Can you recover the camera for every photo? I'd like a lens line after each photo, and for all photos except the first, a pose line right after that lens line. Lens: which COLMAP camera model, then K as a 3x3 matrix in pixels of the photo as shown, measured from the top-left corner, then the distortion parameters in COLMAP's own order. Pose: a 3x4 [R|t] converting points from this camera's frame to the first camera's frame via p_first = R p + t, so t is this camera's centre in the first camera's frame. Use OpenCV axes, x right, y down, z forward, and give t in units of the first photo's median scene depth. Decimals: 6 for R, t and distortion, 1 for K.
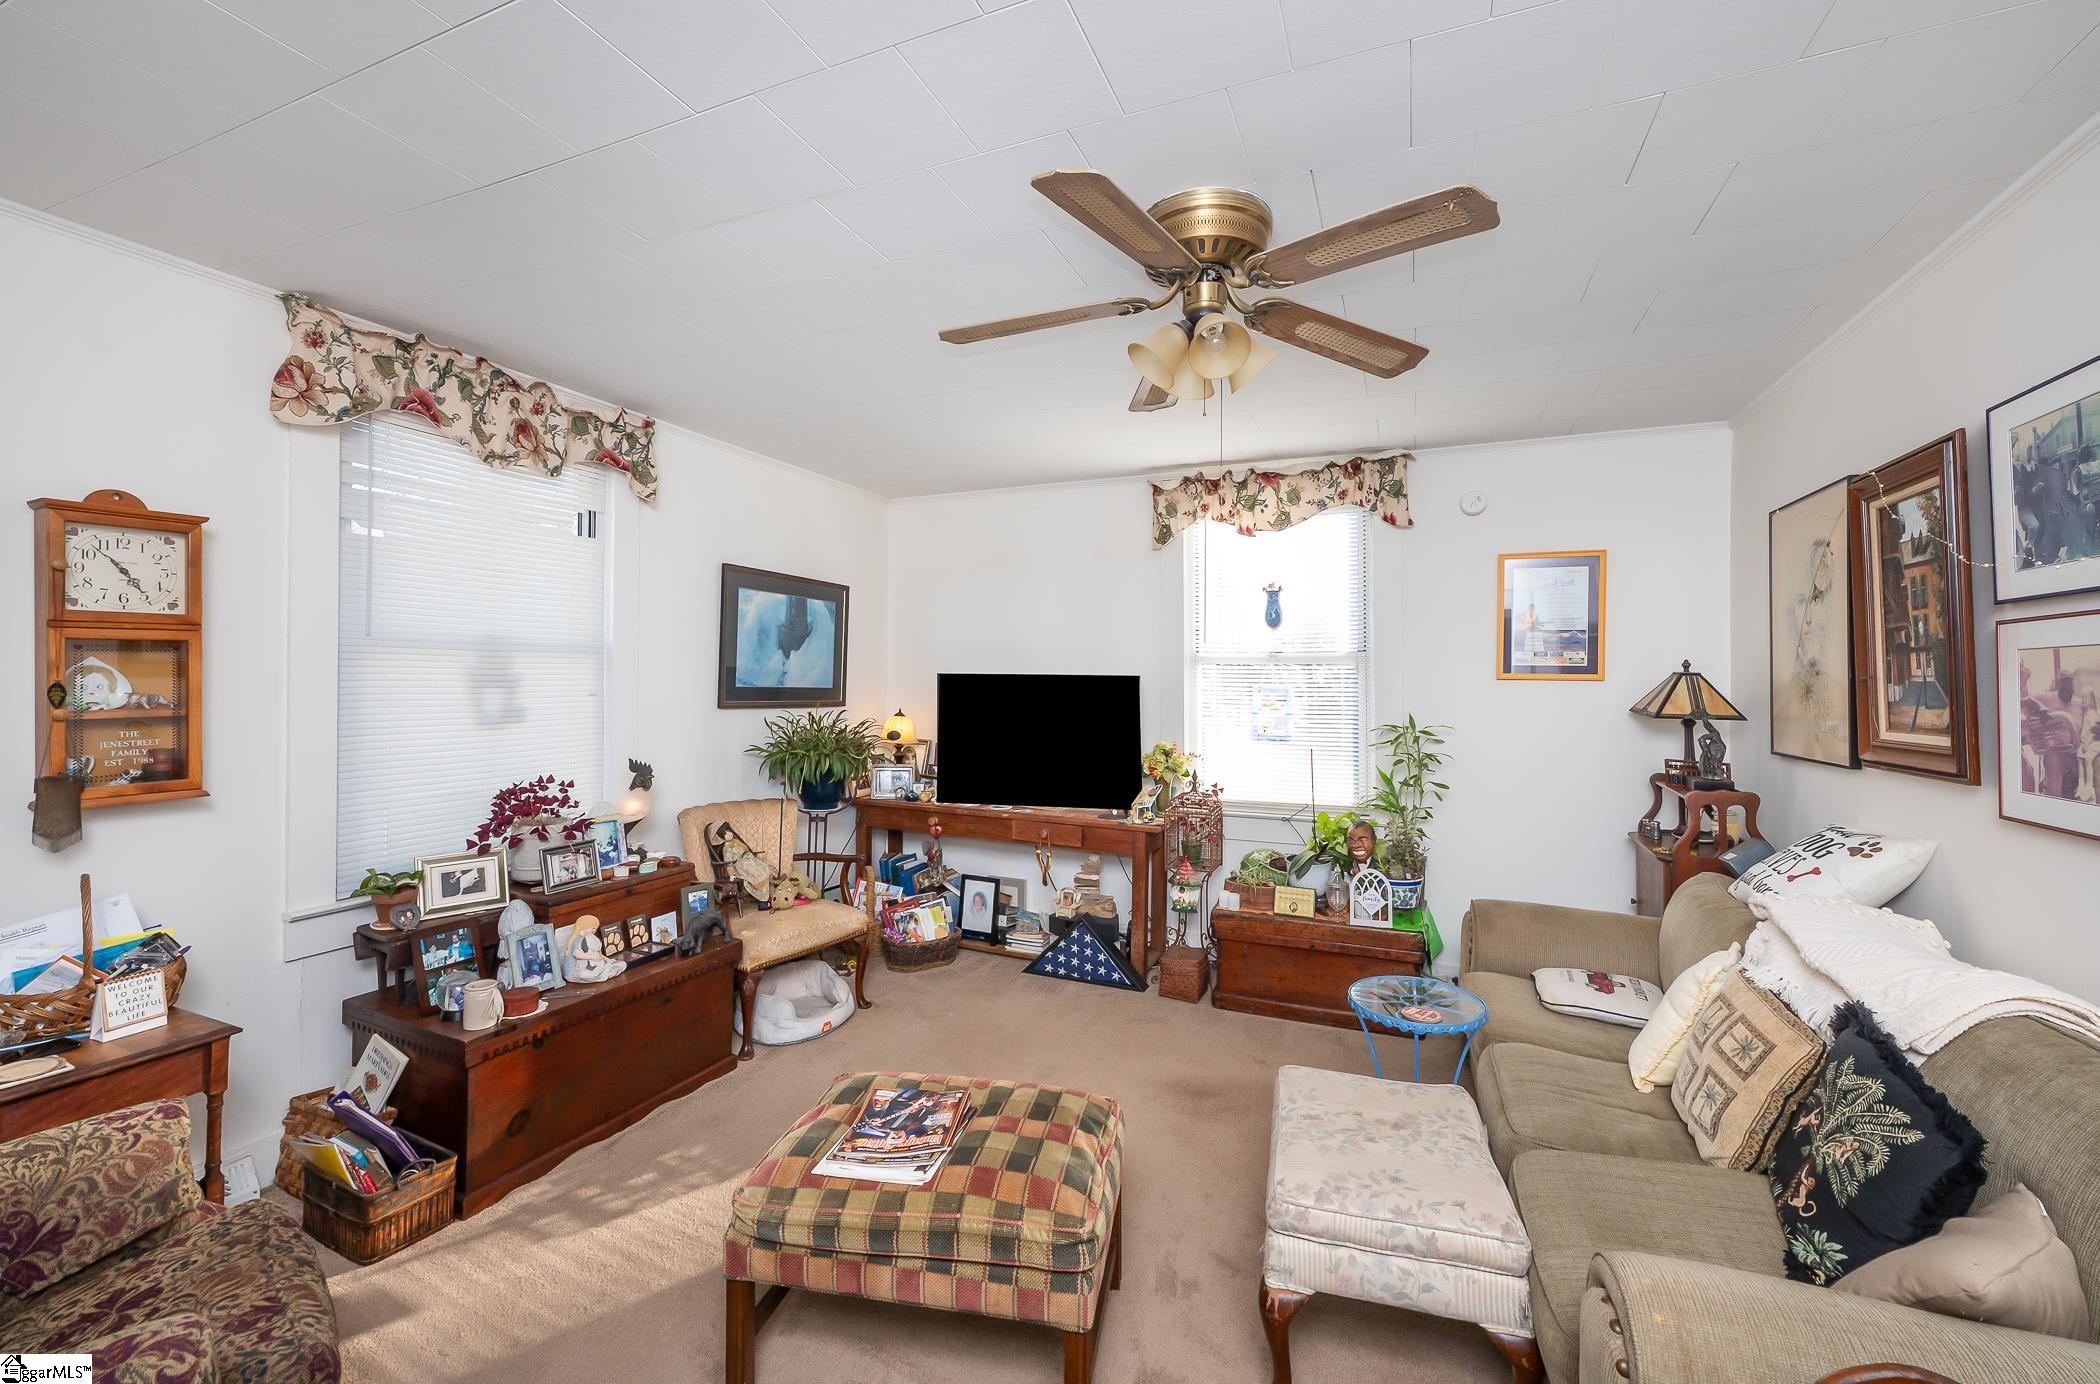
lens RADIAL K [[854.6, 0, 1051.2], [0, 854.6, 680.7], [0, 0, 1]] dist [-0.001924, -0.000191]
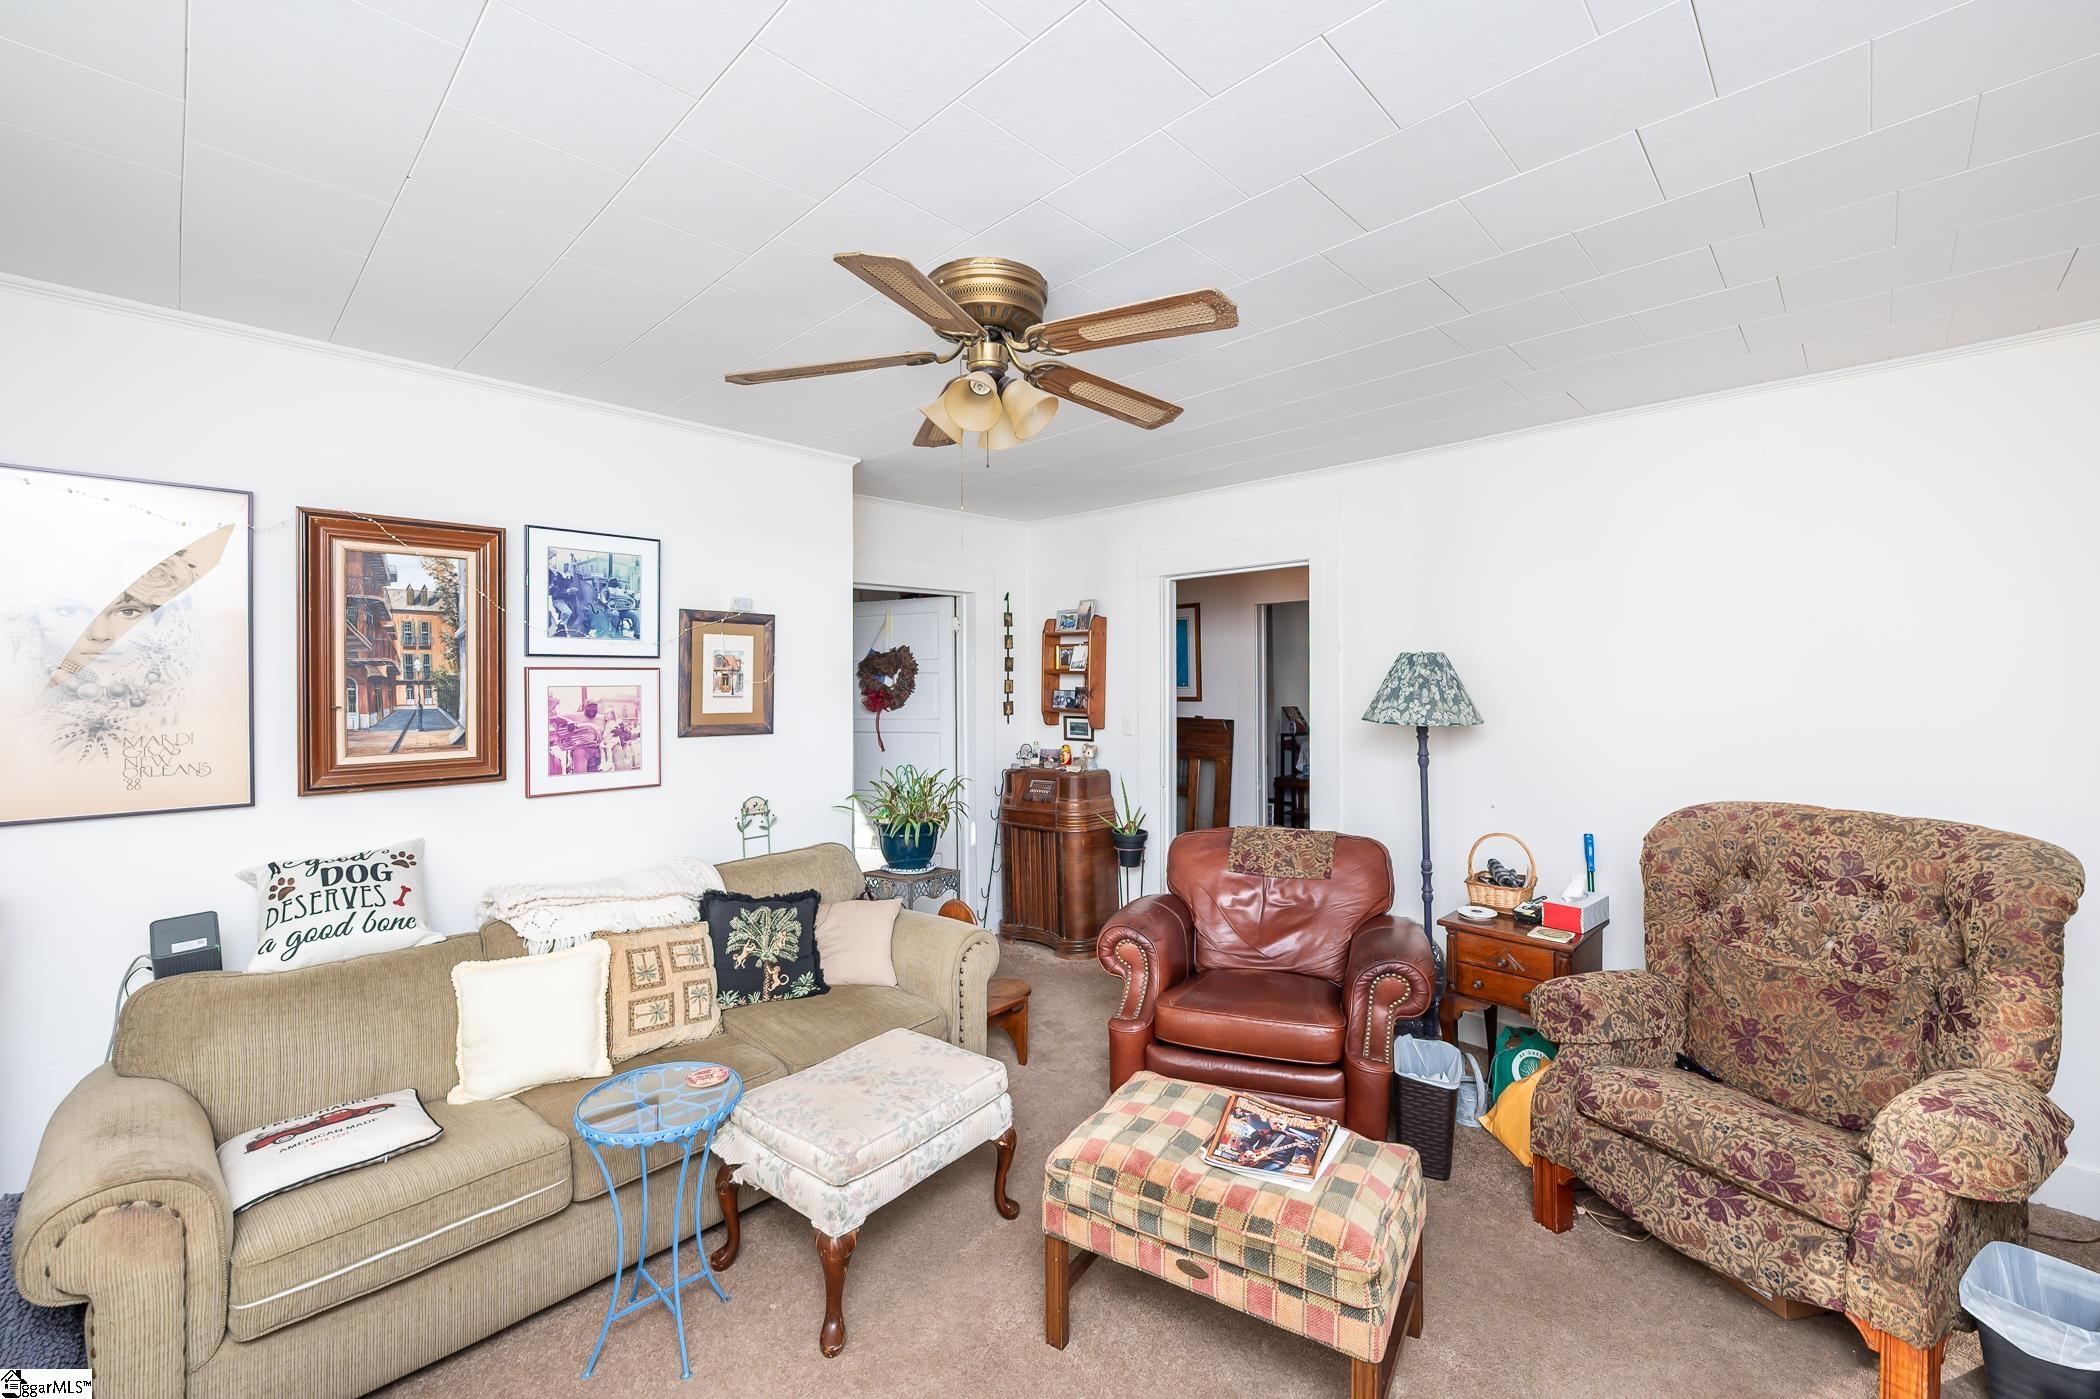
lens RADIAL K [[850.9, 0, 1049.0], [0, 850.9, 685.3], [0, 0, 1]] dist [-0.001027, -0.000084]
pose [[-0.936693, -0.000088, 0.350152, -0.235090], [-0.000031, 1.000000, 0.000167, -0.031932], [-0.350152, 0.000145, -0.936693, 1.743156]]
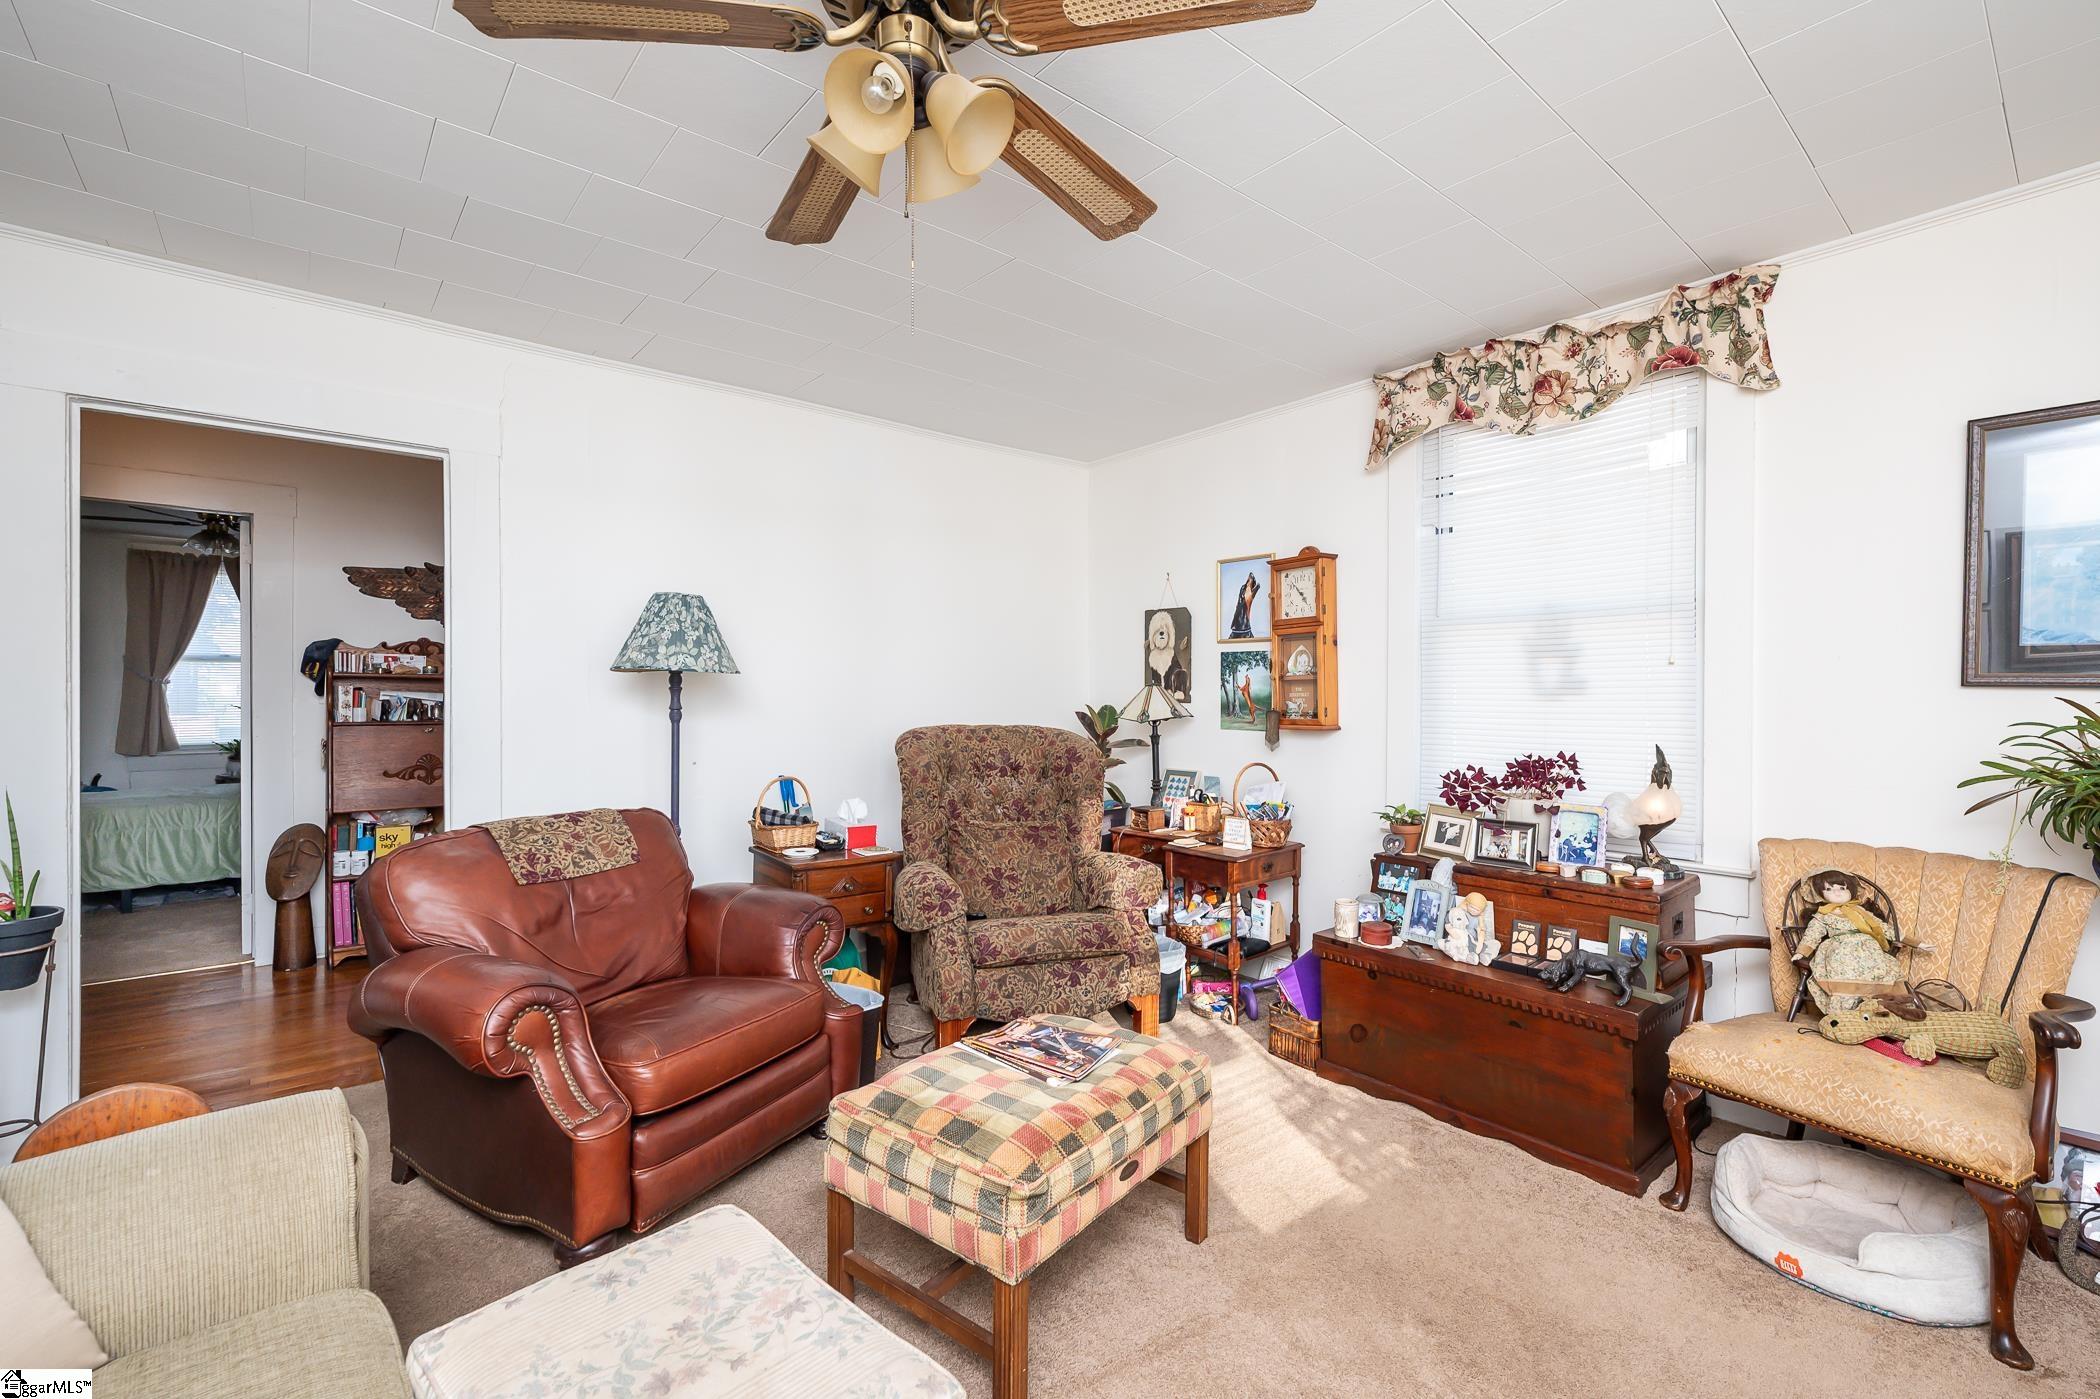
lens RADIAL K [[895.9, 0, 1047.6], [0, 895.9, 700.1], [0, 0, 1]] dist [0.002571, 0.000207]
pose [[-0.456698, 0.006171, -0.889600, 0.689273], [-0.003330, 0.999957, 0.008646, 0.065608], [0.889615, 0.006911, -0.456658, 1.269867]]
